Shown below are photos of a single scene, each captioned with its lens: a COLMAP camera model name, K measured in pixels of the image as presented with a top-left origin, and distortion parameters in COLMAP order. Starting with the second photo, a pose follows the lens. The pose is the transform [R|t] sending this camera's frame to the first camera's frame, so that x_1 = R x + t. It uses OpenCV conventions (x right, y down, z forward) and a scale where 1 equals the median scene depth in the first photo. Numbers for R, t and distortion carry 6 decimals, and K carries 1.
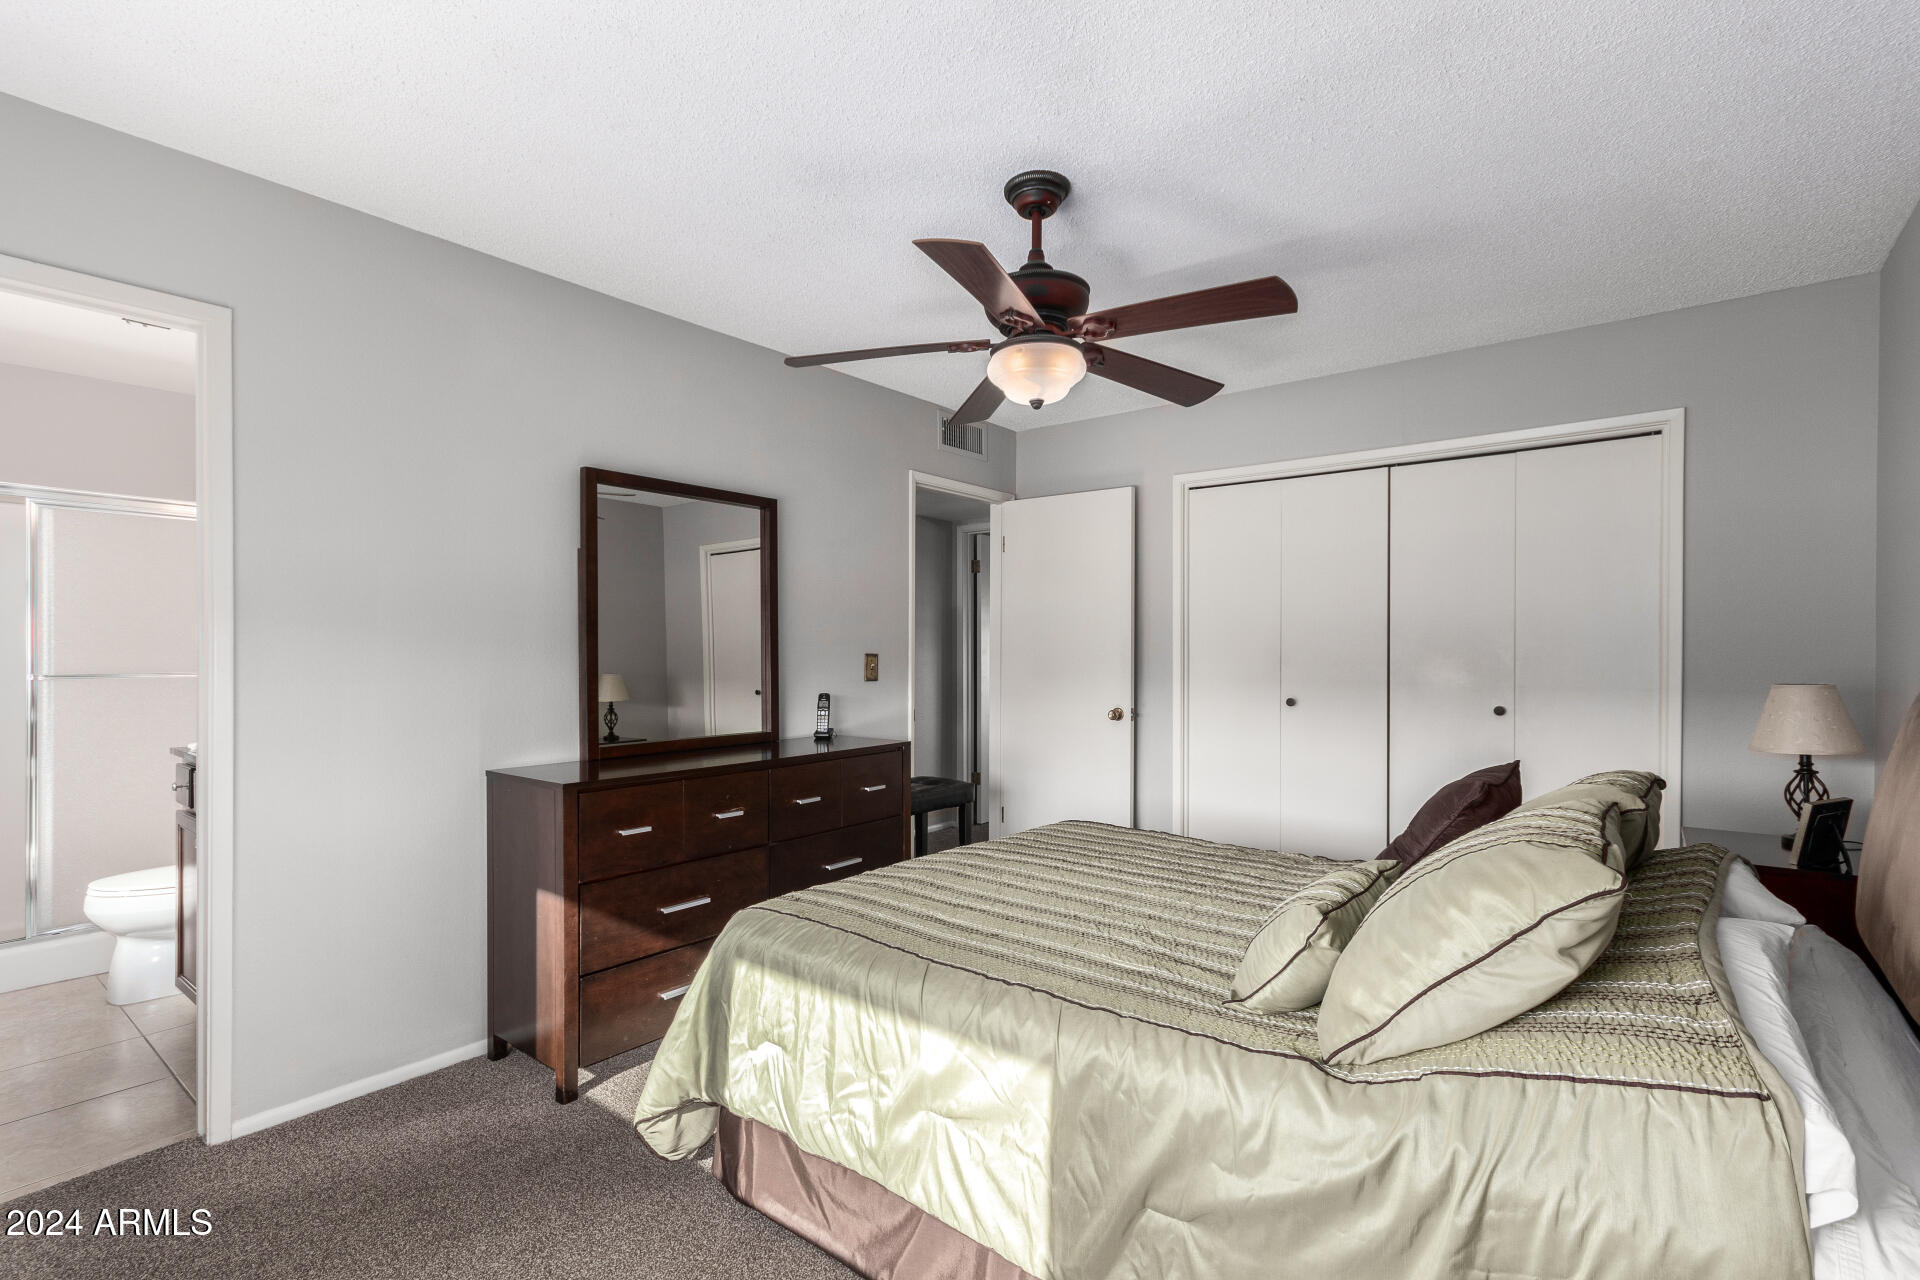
lens RADIAL K [[886.7, 0, 962.1], [0, 886.7, 661.5], [0, 0, 1]] dist [0.004332, 0.001026]
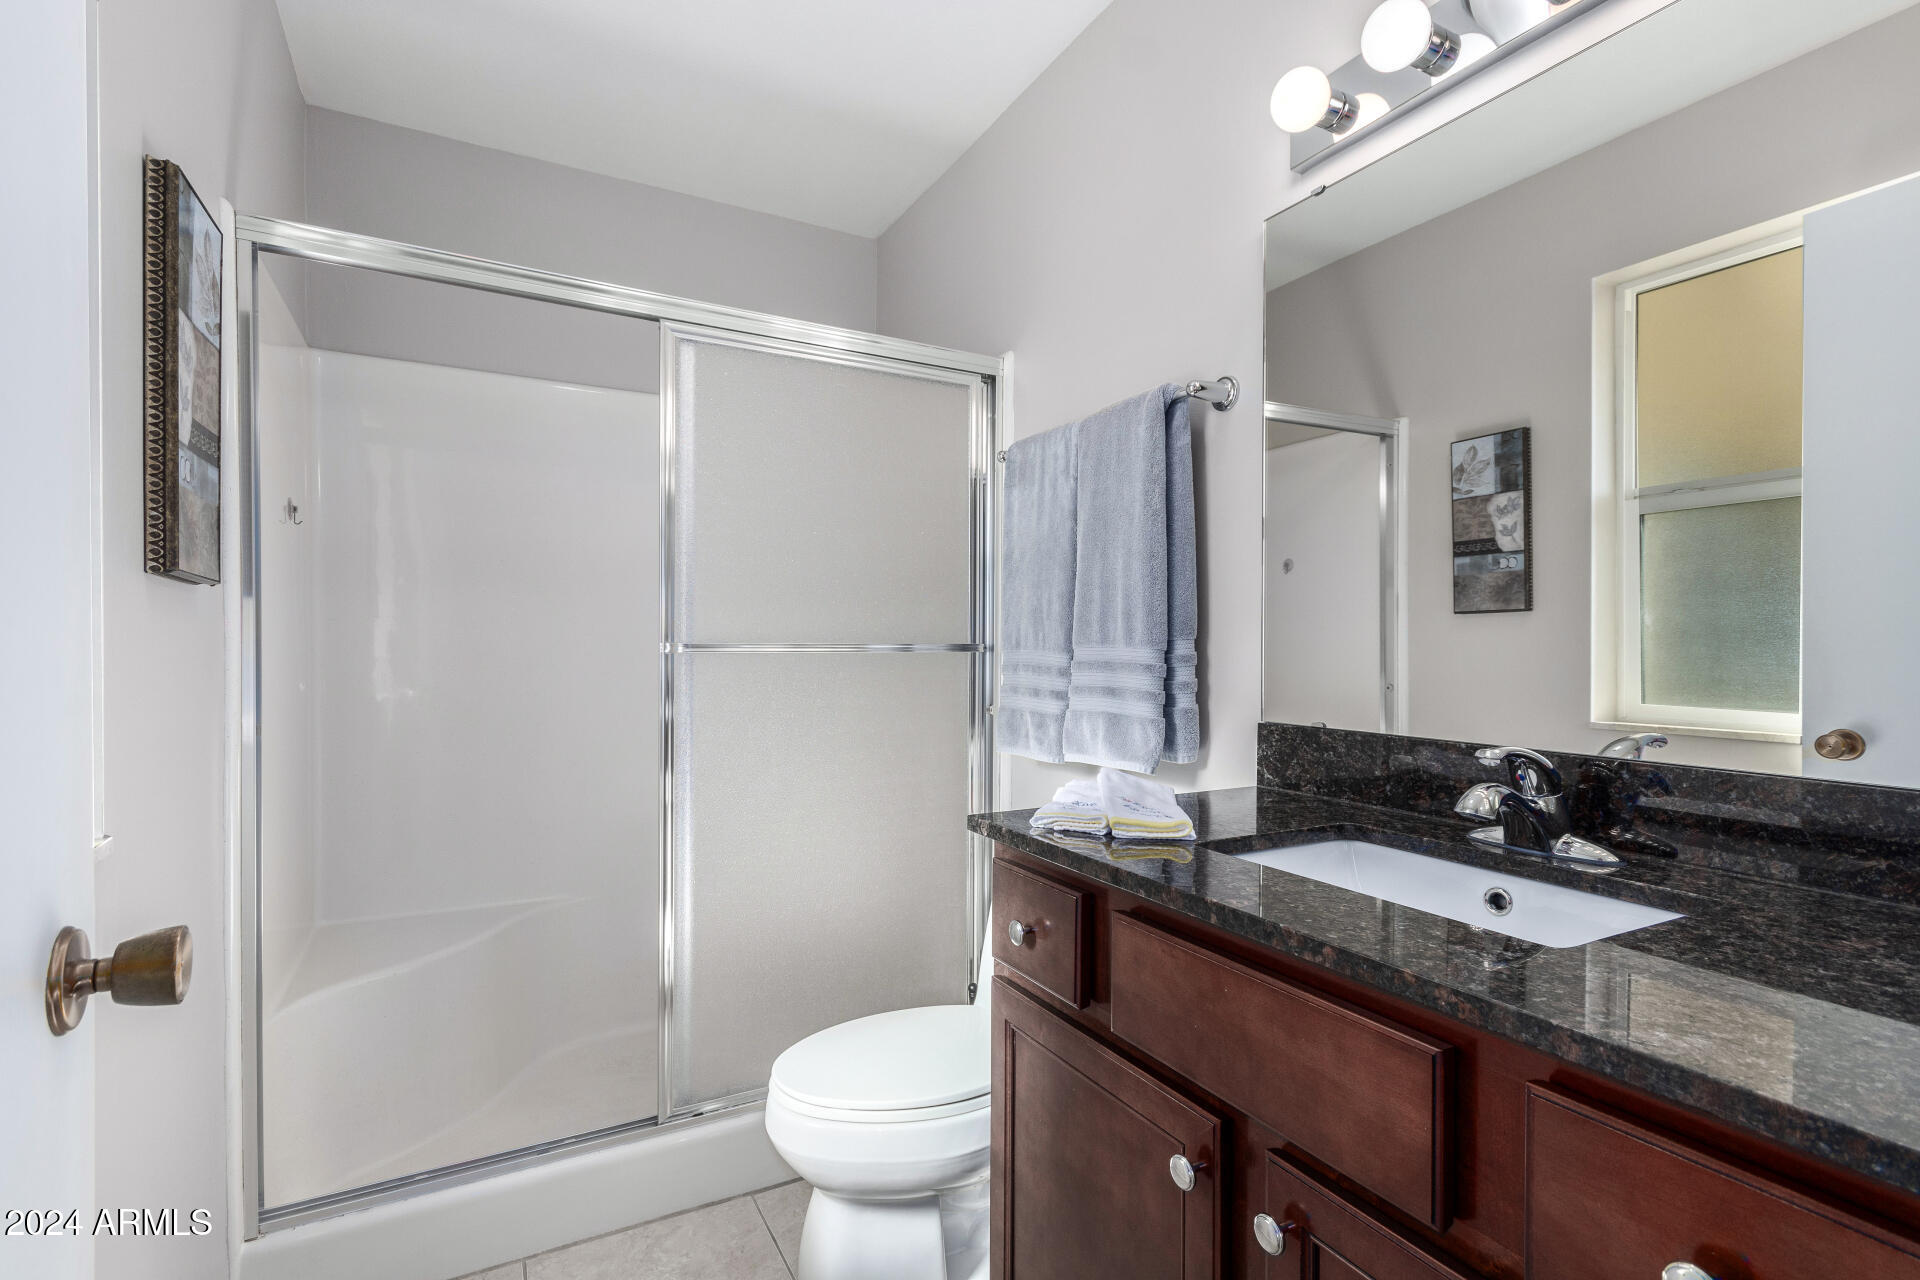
lens RADIAL K [[886.7, 0, 958.1], [0, 886.7, 645.4], [0, 0, 1]] dist [0.004332, 0.001026]
pose [[0.918830, -0.004912, -0.394623, -0.607032], [-0.001429, 0.999875, -0.015772, 0.025614], [0.394651, 0.015056, 0.918708, 0.504470]]
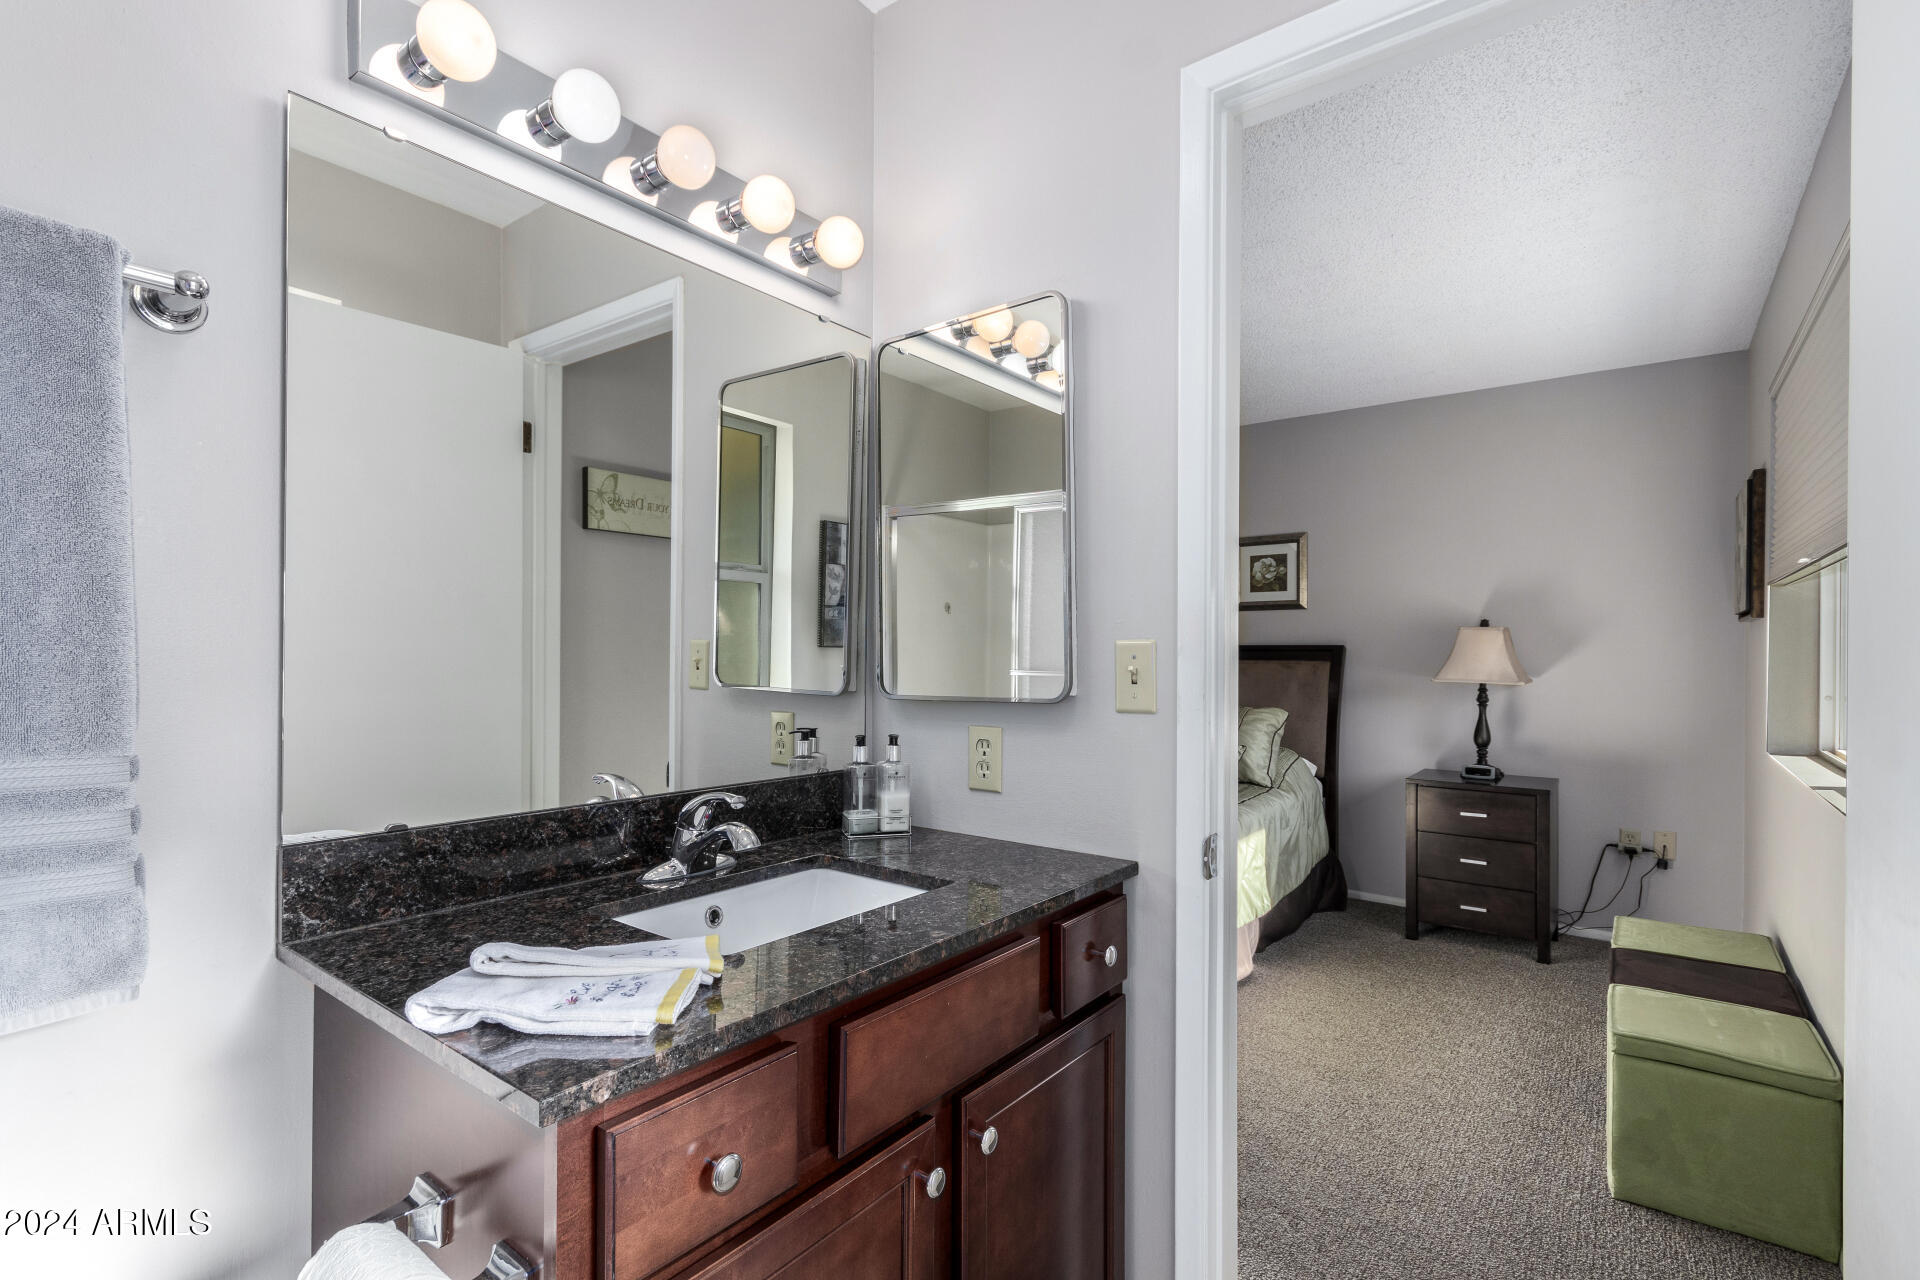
lens RADIAL K [[886.7, 0, 956.7], [0, 886.7, 650.5], [0, 0, 1]] dist [0.004332, 0.001026]
pose [[-0.017190, -0.001821, 0.999851, -0.865352], [0.006171, 0.999979, 0.001927, 0.000426], [-0.999833, 0.006203, -0.017179, 0.700285]]
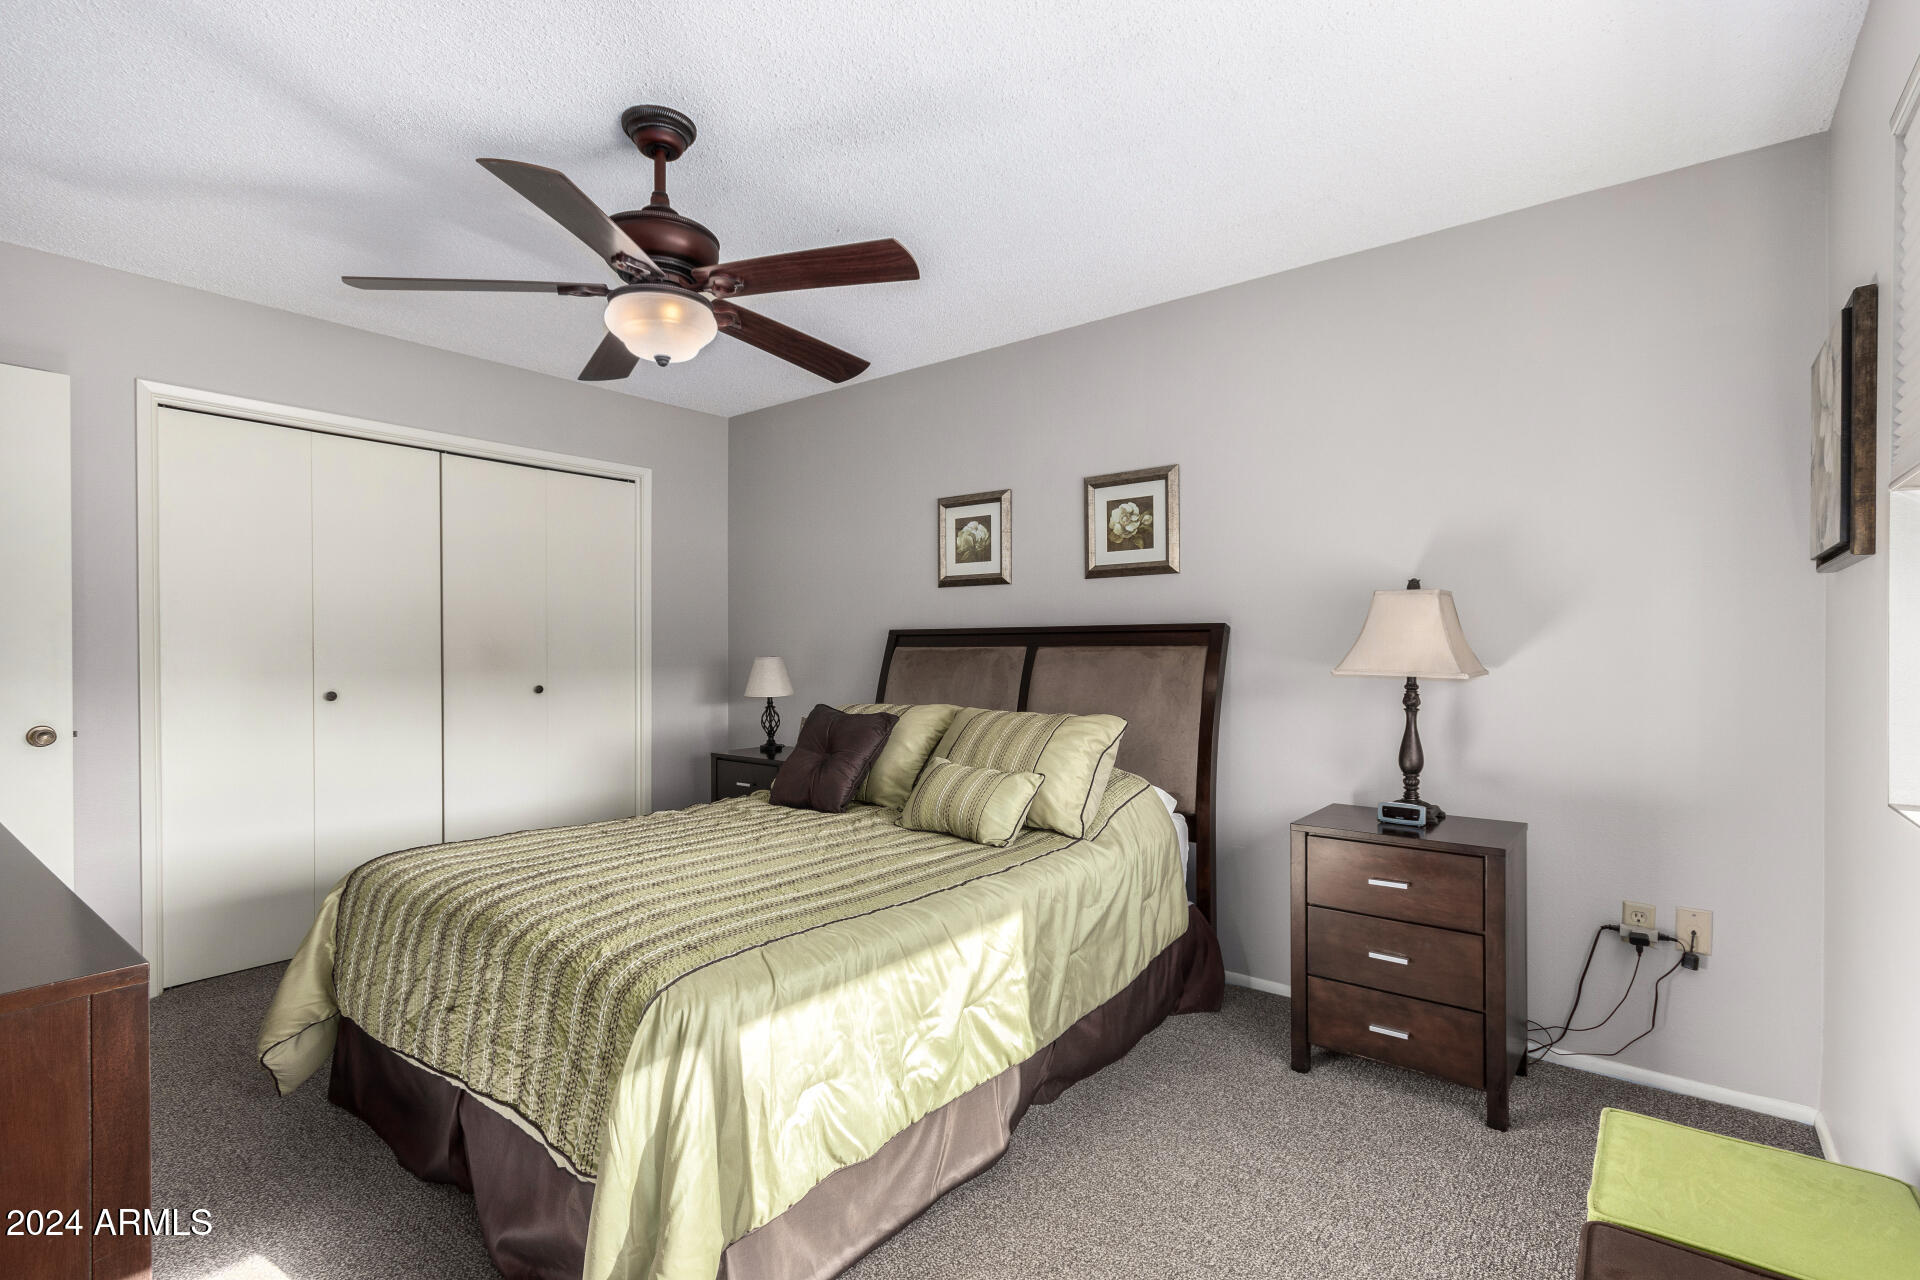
lens RADIAL K [[886.7, 0, 958.6], [0, 886.7, 648.6], [0, 0, 1]] dist [0.004332, 0.001026]
pose [[-0.000761, -0.002687, 0.999996, -0.726752], [0.011079, 0.999935, 0.002695, 0.007180], [-0.999938, 0.011081, -0.000731, 0.586425]]
